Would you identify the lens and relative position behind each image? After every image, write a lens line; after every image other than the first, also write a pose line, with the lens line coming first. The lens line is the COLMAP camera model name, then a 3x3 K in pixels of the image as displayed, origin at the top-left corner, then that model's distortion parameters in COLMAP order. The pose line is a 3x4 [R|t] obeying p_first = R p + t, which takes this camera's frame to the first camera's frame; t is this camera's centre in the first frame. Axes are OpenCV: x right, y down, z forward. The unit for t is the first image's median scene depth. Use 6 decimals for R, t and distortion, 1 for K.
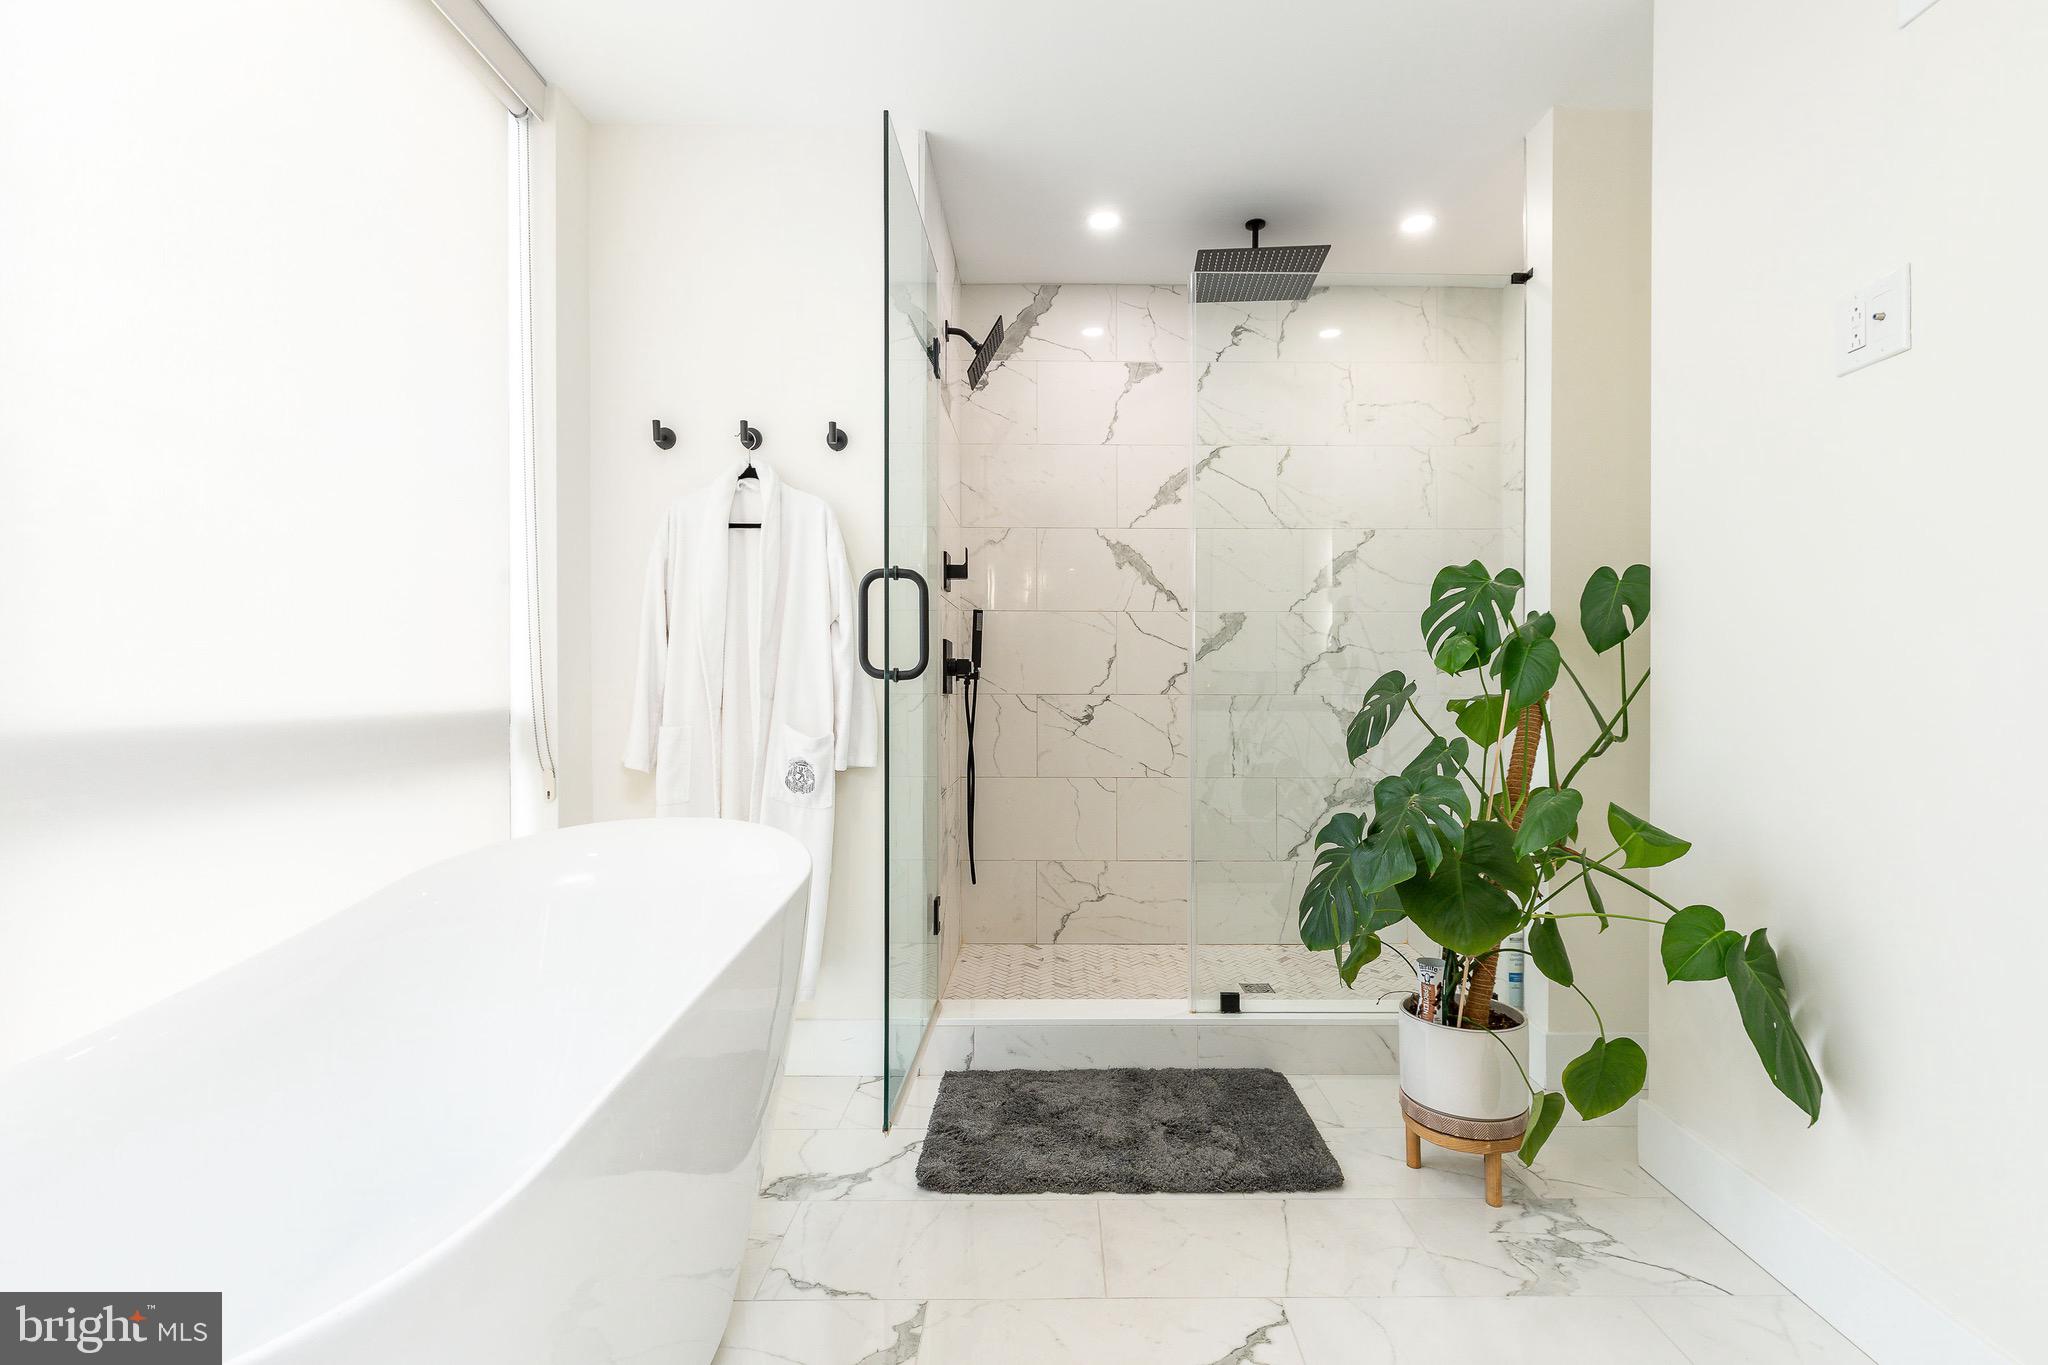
lens RADIAL K [[911.7, 0, 1160.1], [0, 911.7, 675.5], [0, 0, 1]] dist [0.001446, -0.000646]
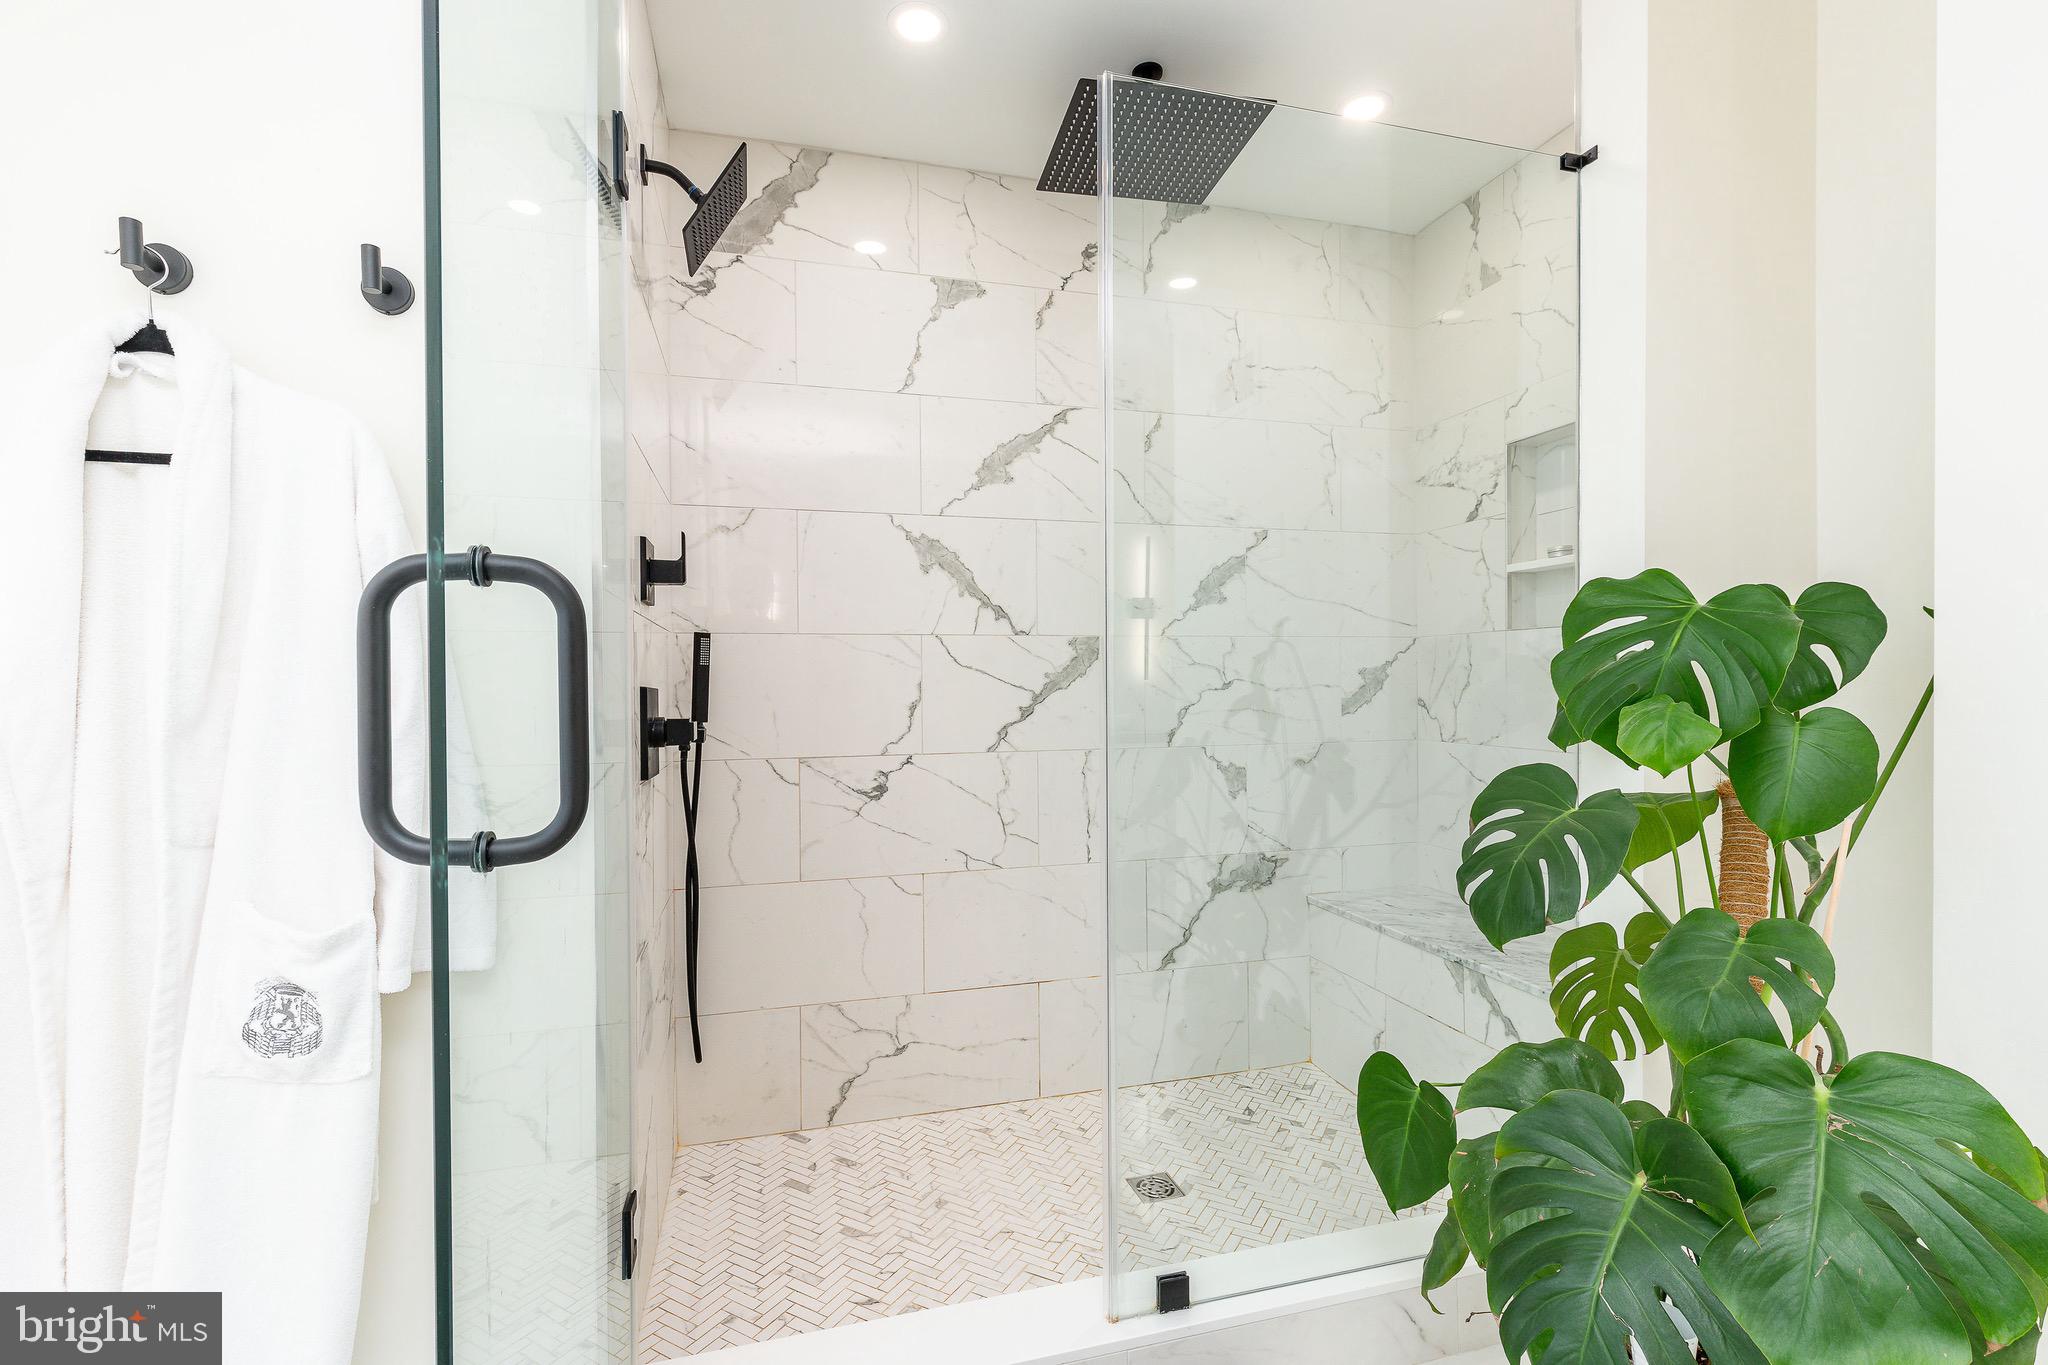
lens RADIAL K [[911.7, 0, 1160.1], [0, 911.7, 675.5], [0, 0, 1]] dist [0.001446, -0.000646]
pose [[0.961323, -0.009722, 0.275251, -0.065554], [0.012539, 0.999885, -0.008478, -0.031762], [-0.275137, 0.011601, 0.961335, 0.289286]]
